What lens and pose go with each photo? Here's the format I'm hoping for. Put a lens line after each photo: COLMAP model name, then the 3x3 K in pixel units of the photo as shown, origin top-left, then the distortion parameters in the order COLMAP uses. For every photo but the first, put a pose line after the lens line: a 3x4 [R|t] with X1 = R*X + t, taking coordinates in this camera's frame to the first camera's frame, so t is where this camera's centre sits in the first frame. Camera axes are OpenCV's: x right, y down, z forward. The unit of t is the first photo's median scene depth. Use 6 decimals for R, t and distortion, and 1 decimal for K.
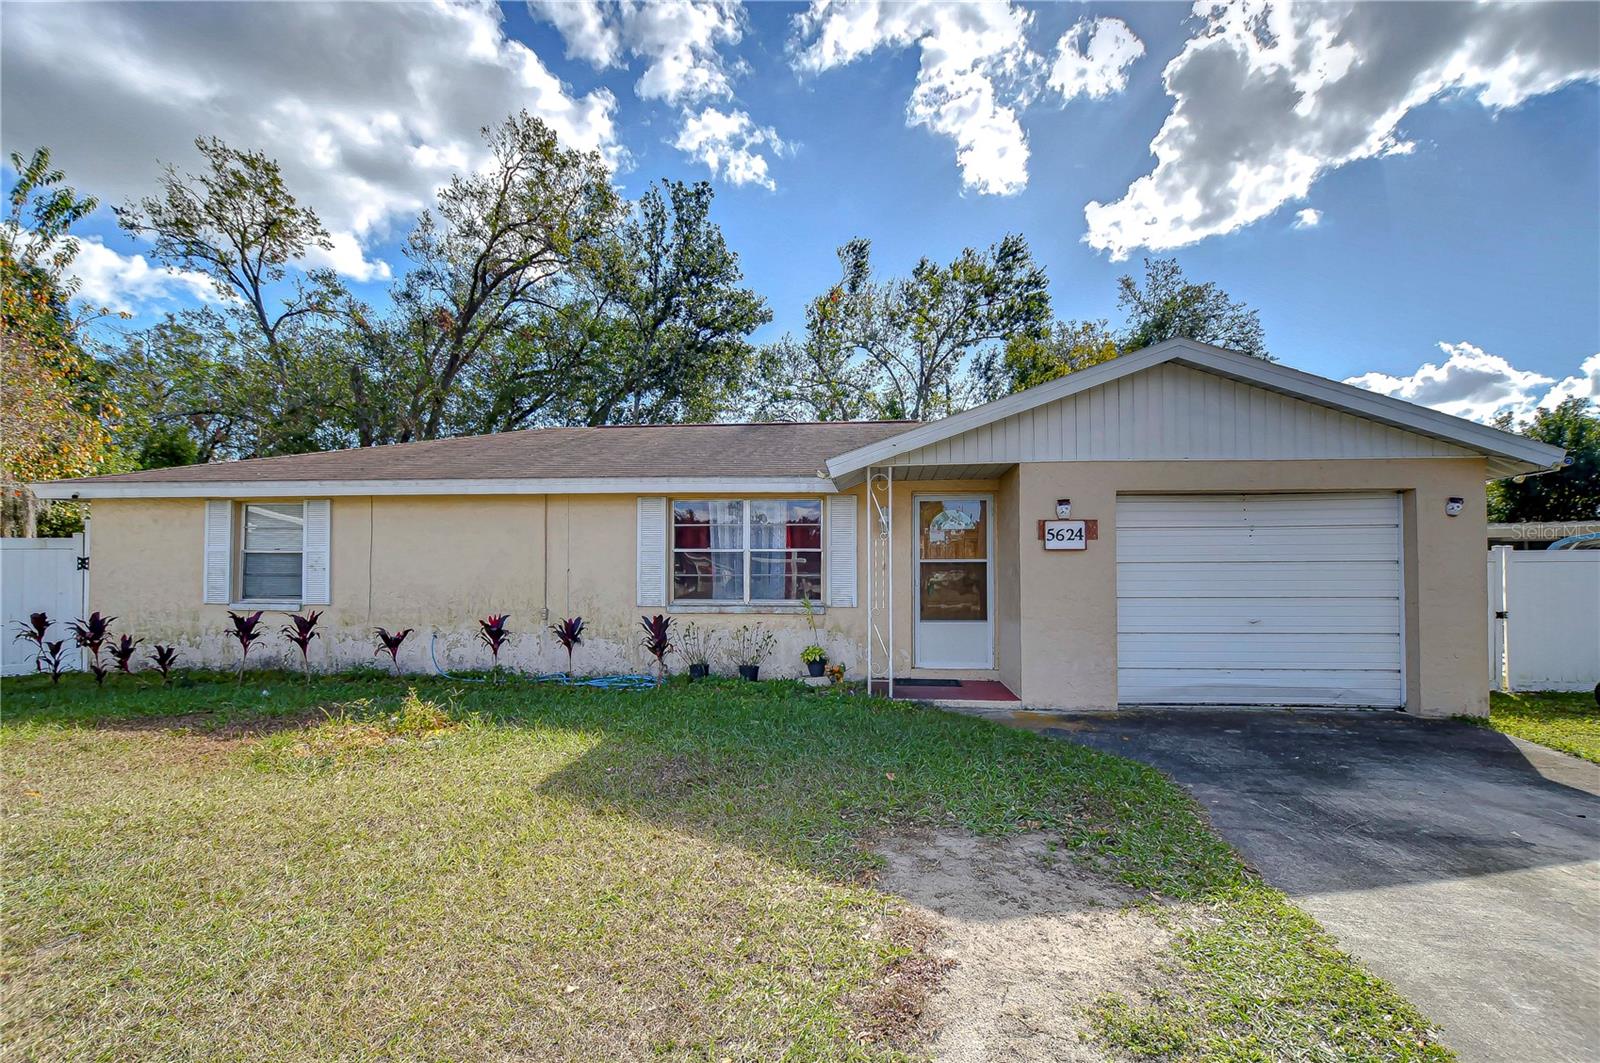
lens RADIAL K [[711.1, 0, 794.8], [0, 711.1, 566.7], [0, 0, 1]] dist [0.002932, -0.015739]
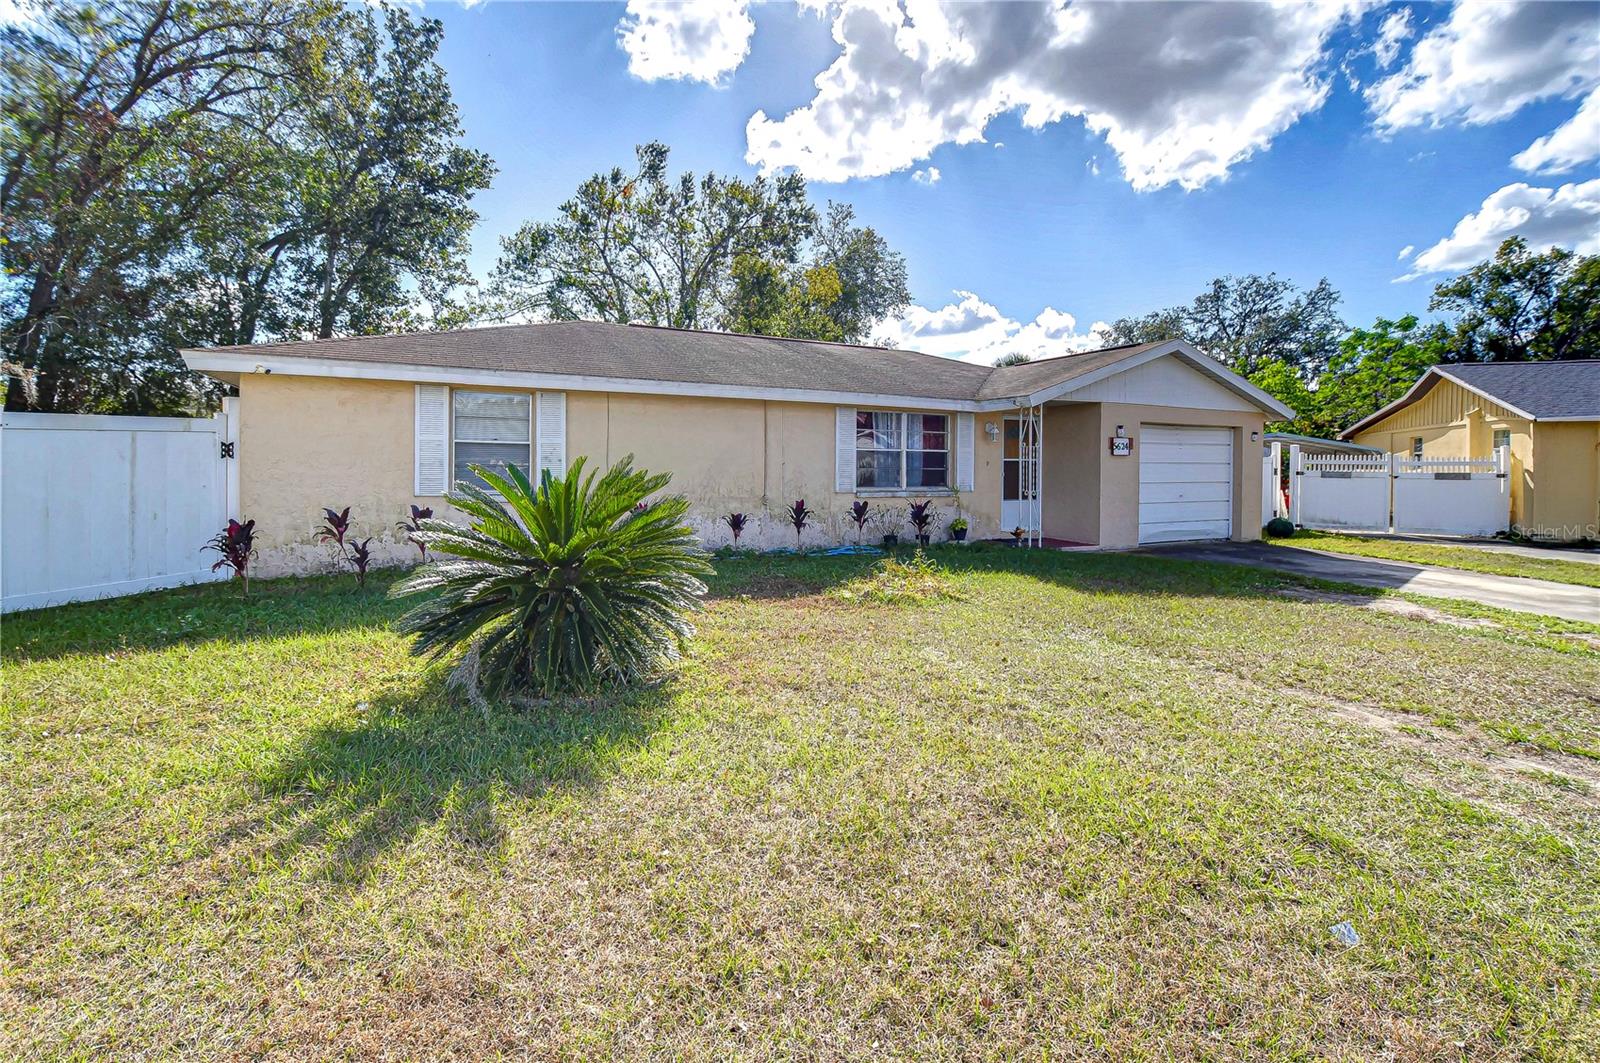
lens RADIAL K [[700.6, 0, 796.7], [0, 700.6, 501.3], [0, 0, 1]] dist [0.002181, -0.000089]
pose [[0.863183, -0.018810, 0.504540, -0.876417], [-0.013959, 0.998035, 0.061088, -0.004478], [-0.504698, -0.059773, 0.861224, -0.051603]]
